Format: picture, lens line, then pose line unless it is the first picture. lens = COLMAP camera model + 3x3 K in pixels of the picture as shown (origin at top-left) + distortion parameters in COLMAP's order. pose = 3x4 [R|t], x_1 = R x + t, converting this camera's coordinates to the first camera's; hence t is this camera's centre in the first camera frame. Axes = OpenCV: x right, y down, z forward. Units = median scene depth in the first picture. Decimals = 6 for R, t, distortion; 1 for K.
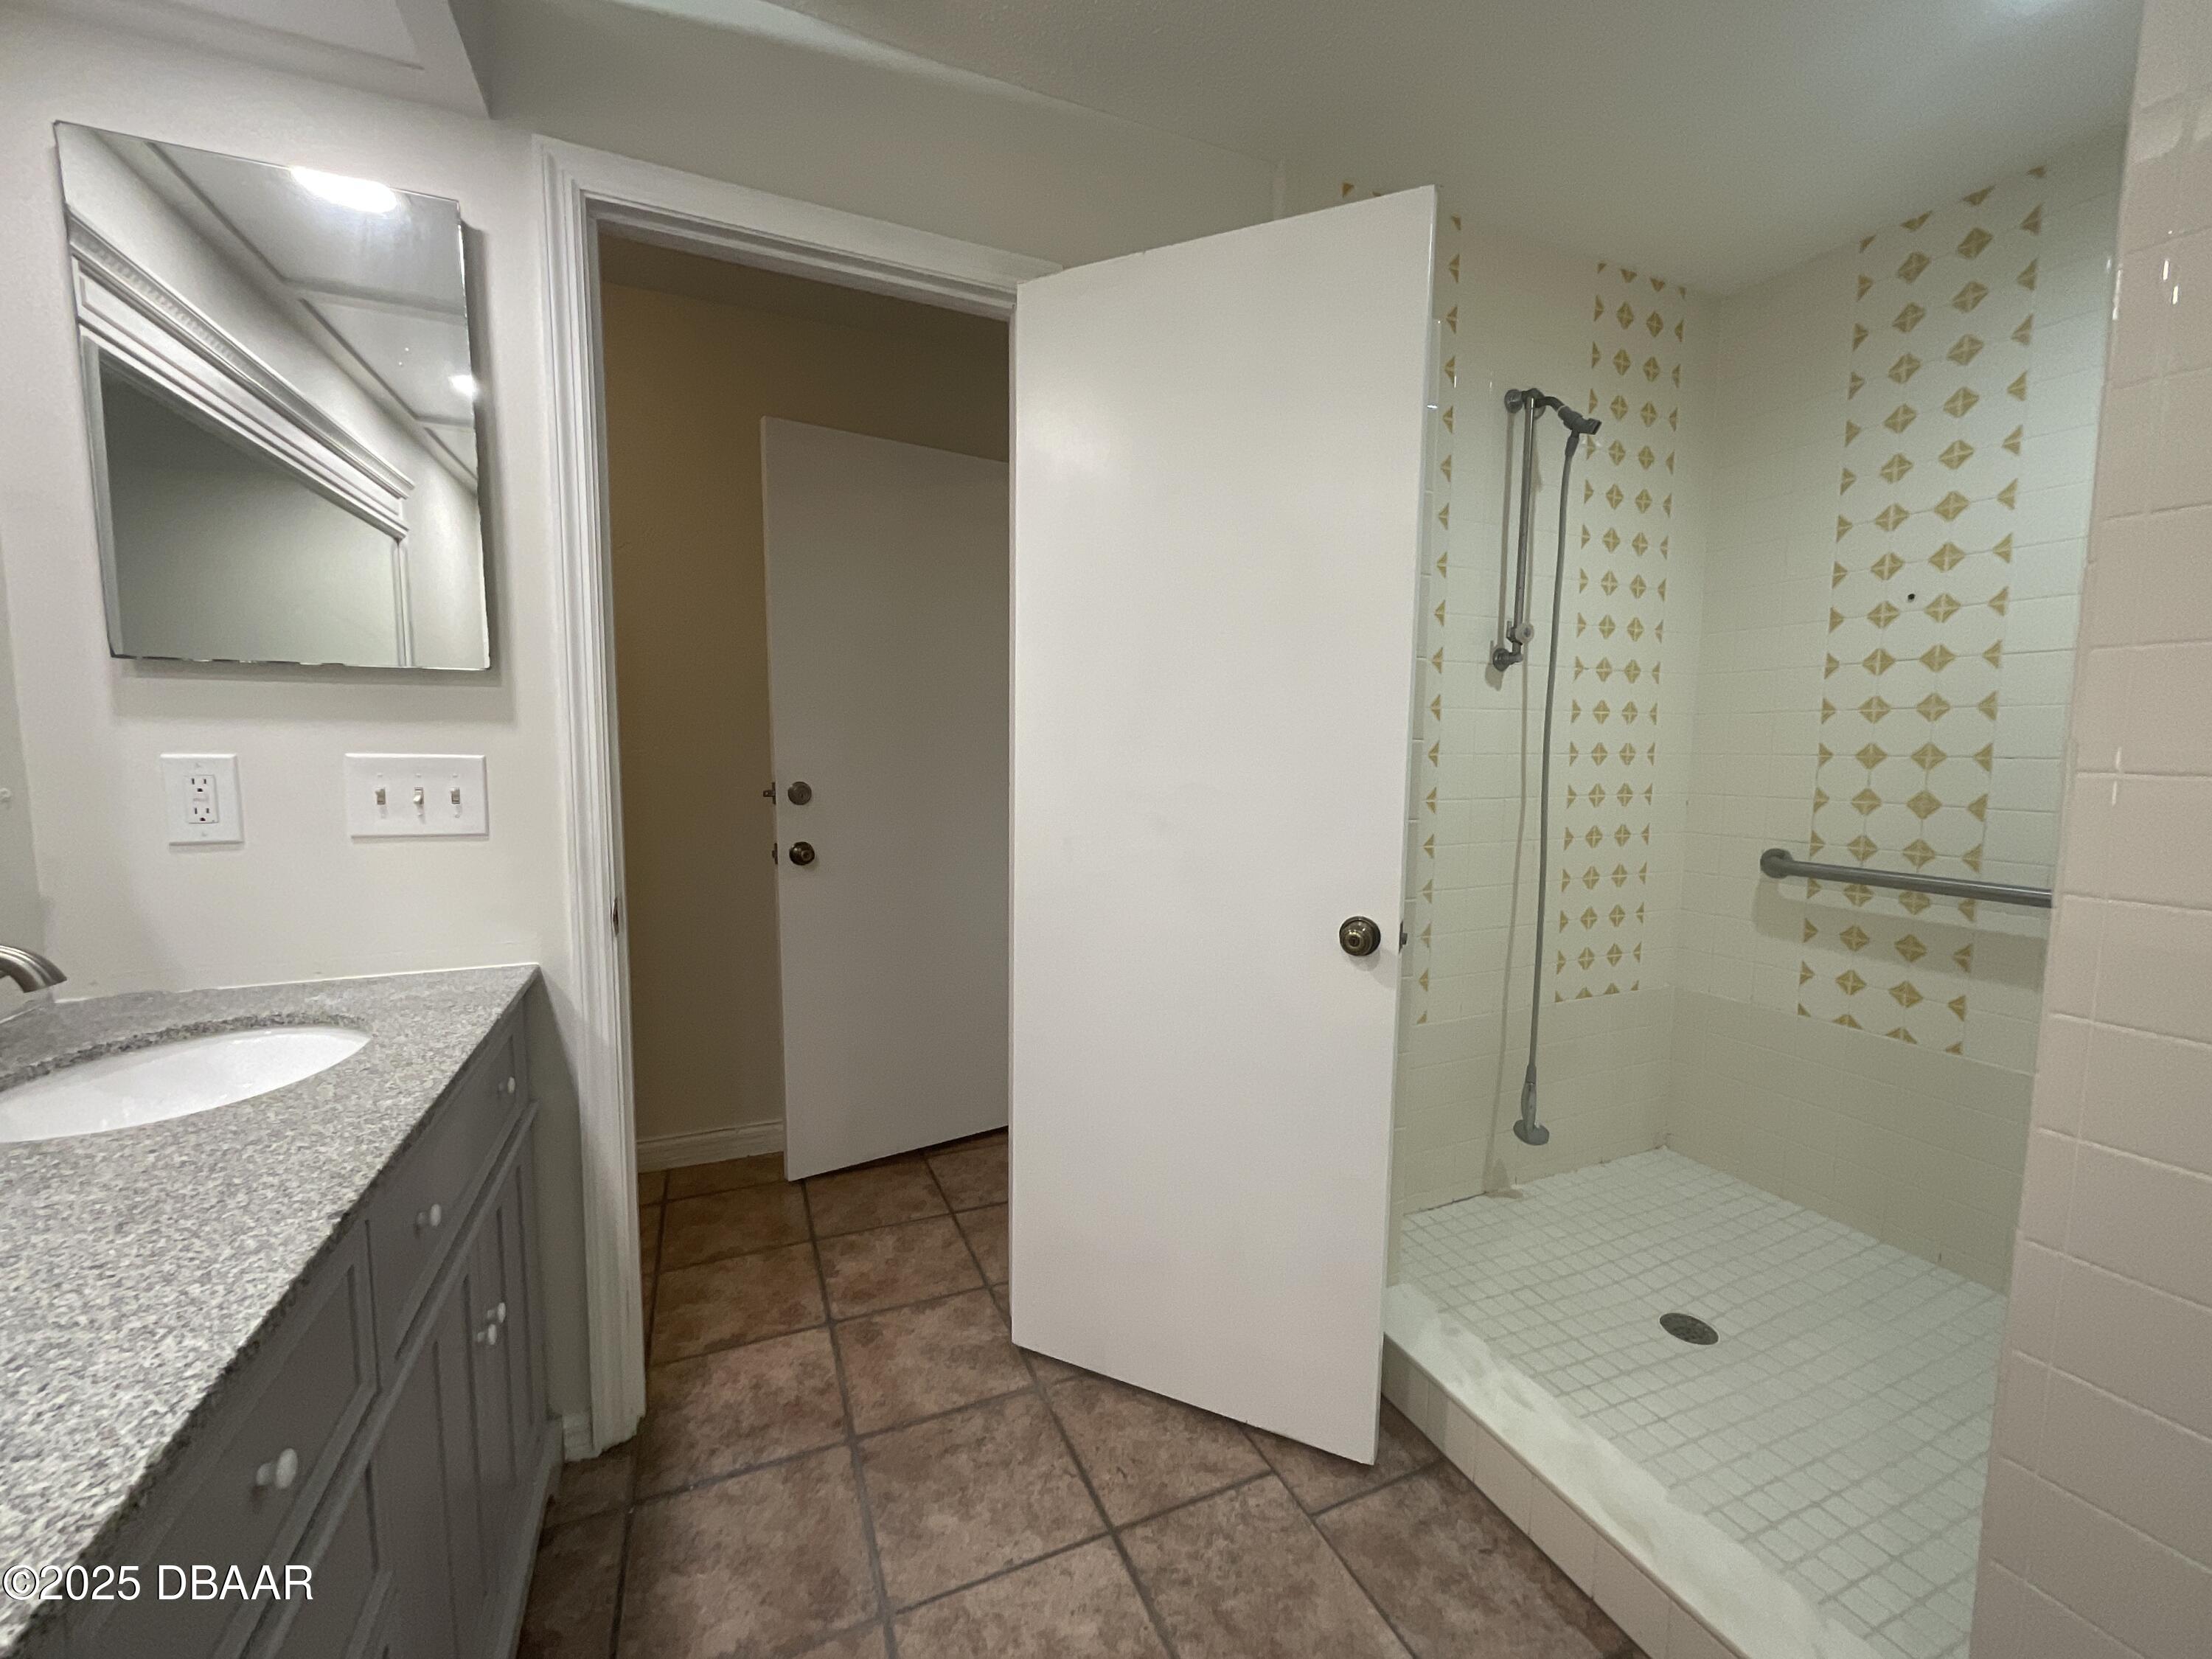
lens RADIAL K [[896.4, 0, 1121.3], [0, 896.4, 827.0], [0, 0, 1]] dist [-0.001715, 0.003743]
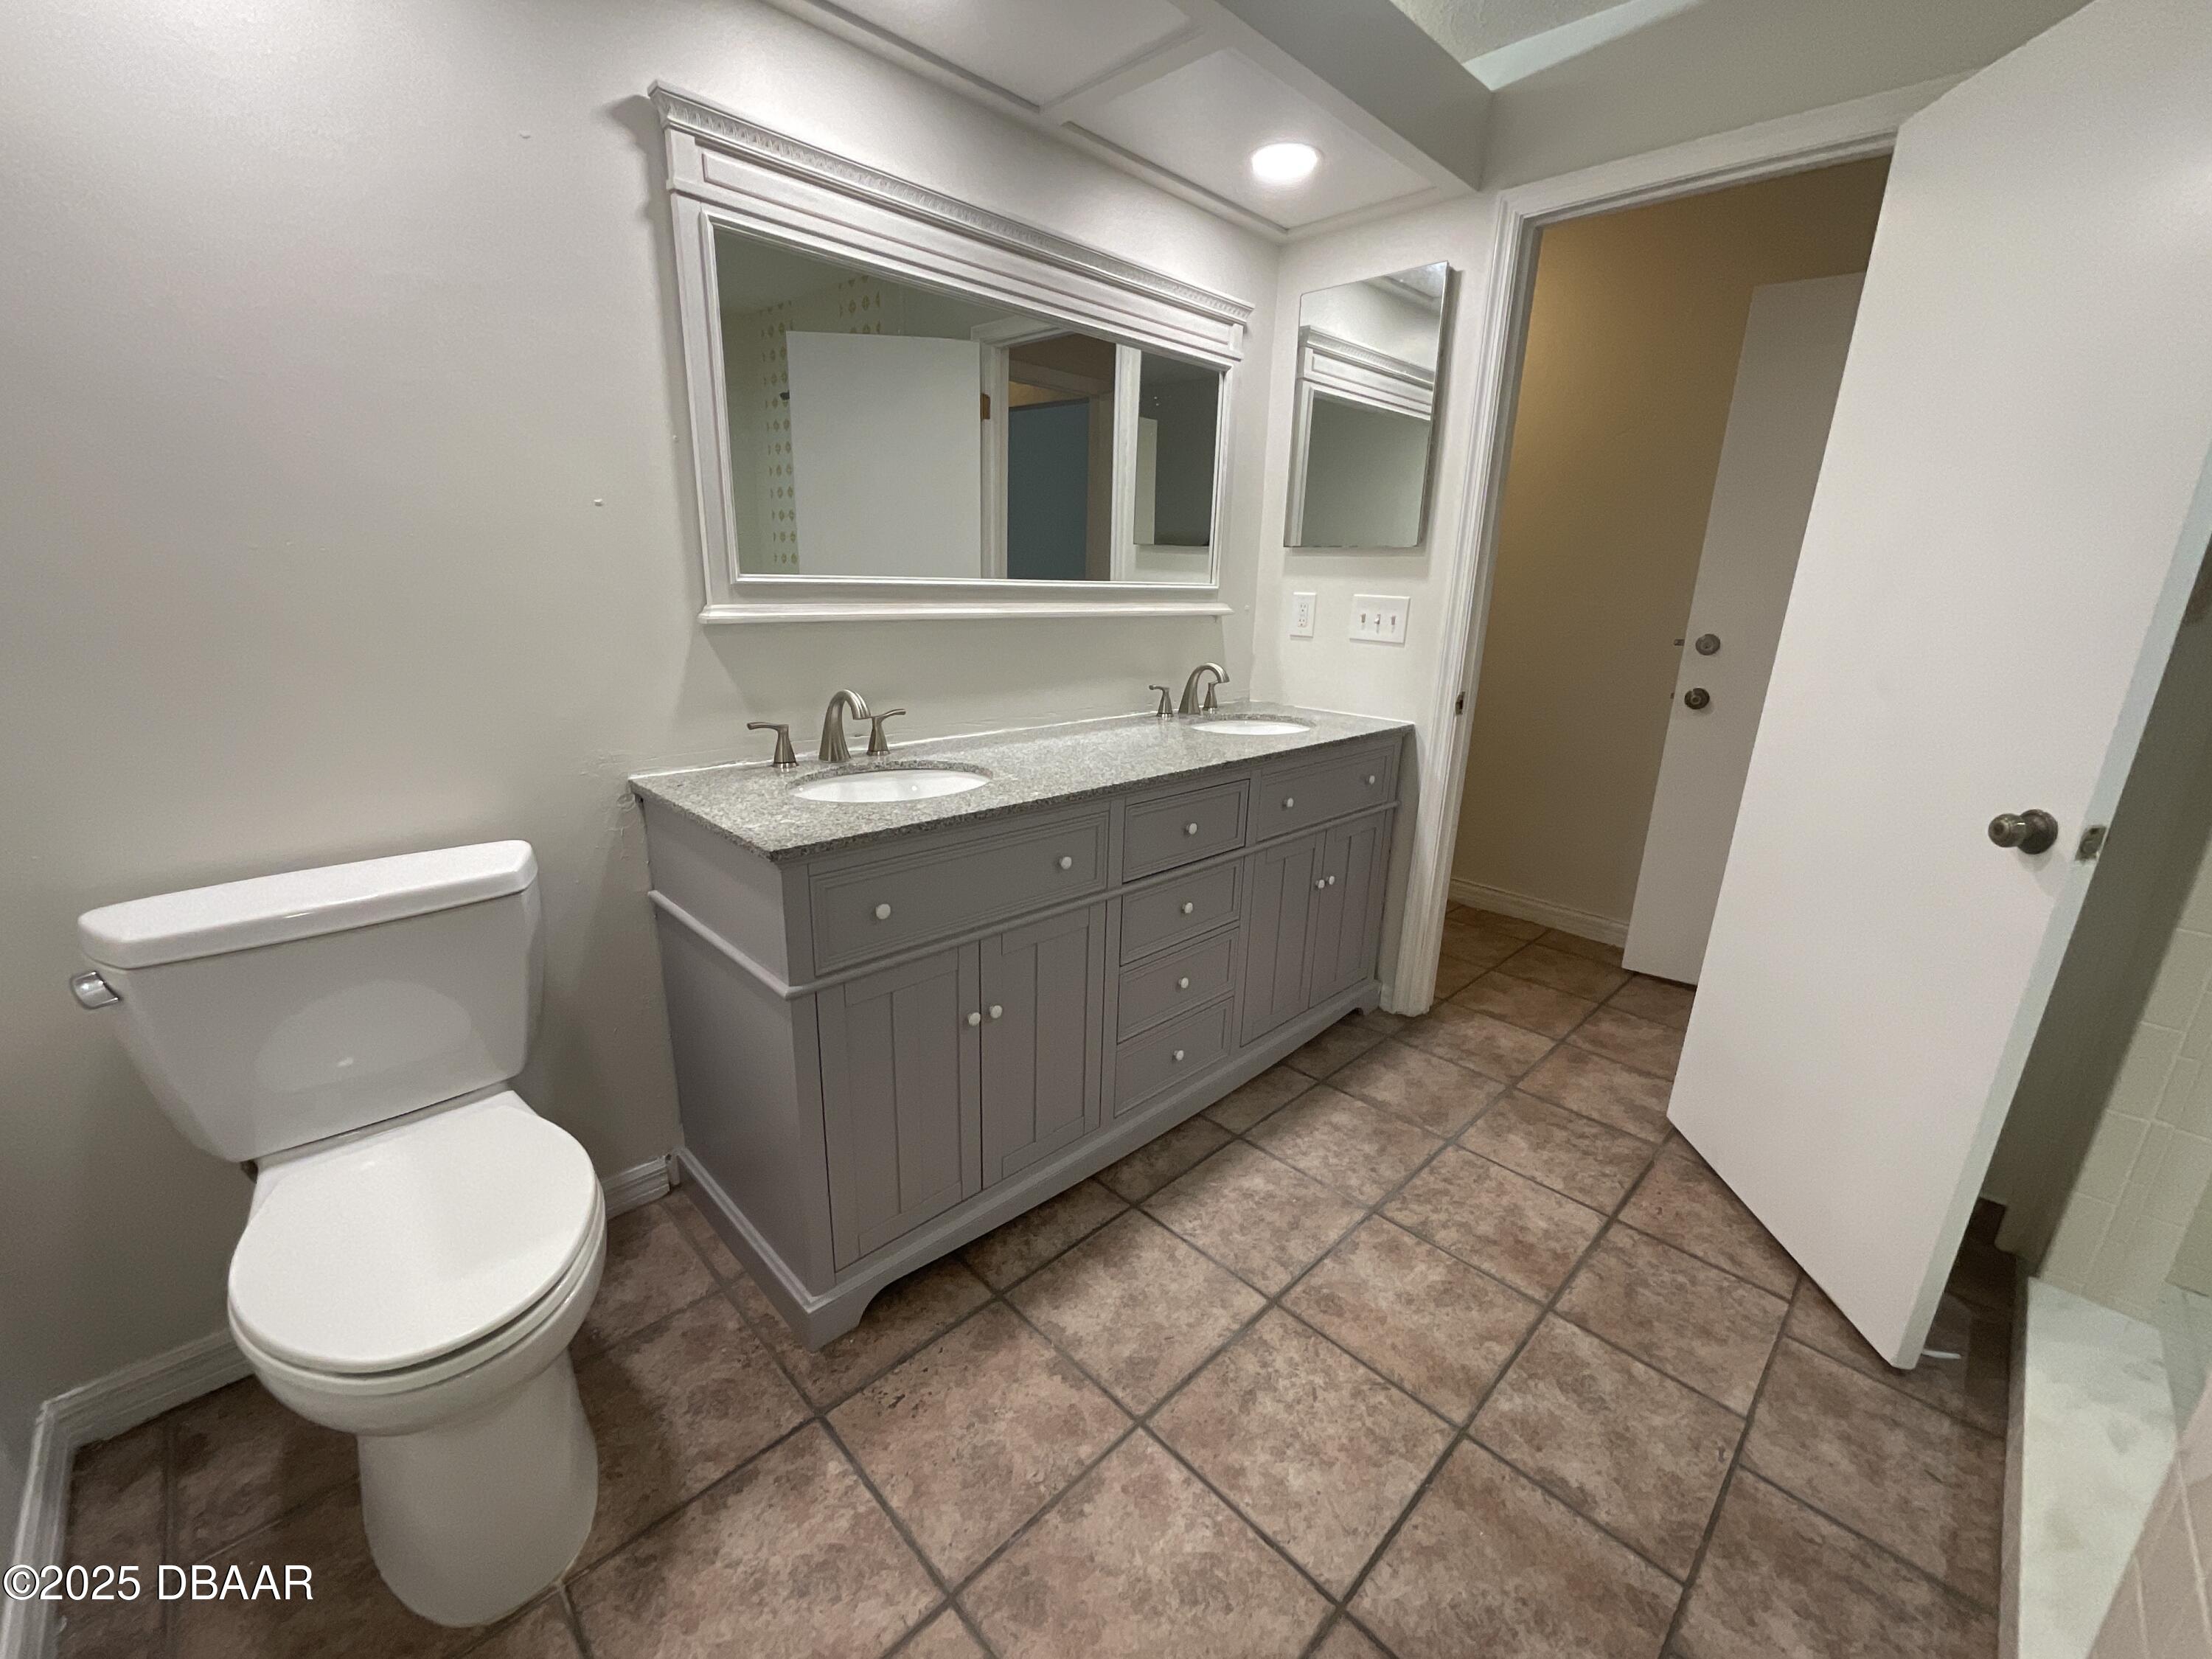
lens RADIAL K [[896.4, 0, 1108.5], [0, 896.4, 817.1], [0, 0, 1]] dist [-0.001715, 0.003743]
pose [[0.357106, 0.246489, -0.900954, 0.686169], [-0.113490, 0.968857, 0.220083, 0.015506], [0.927144, 0.023657, 0.373959, -0.163361]]
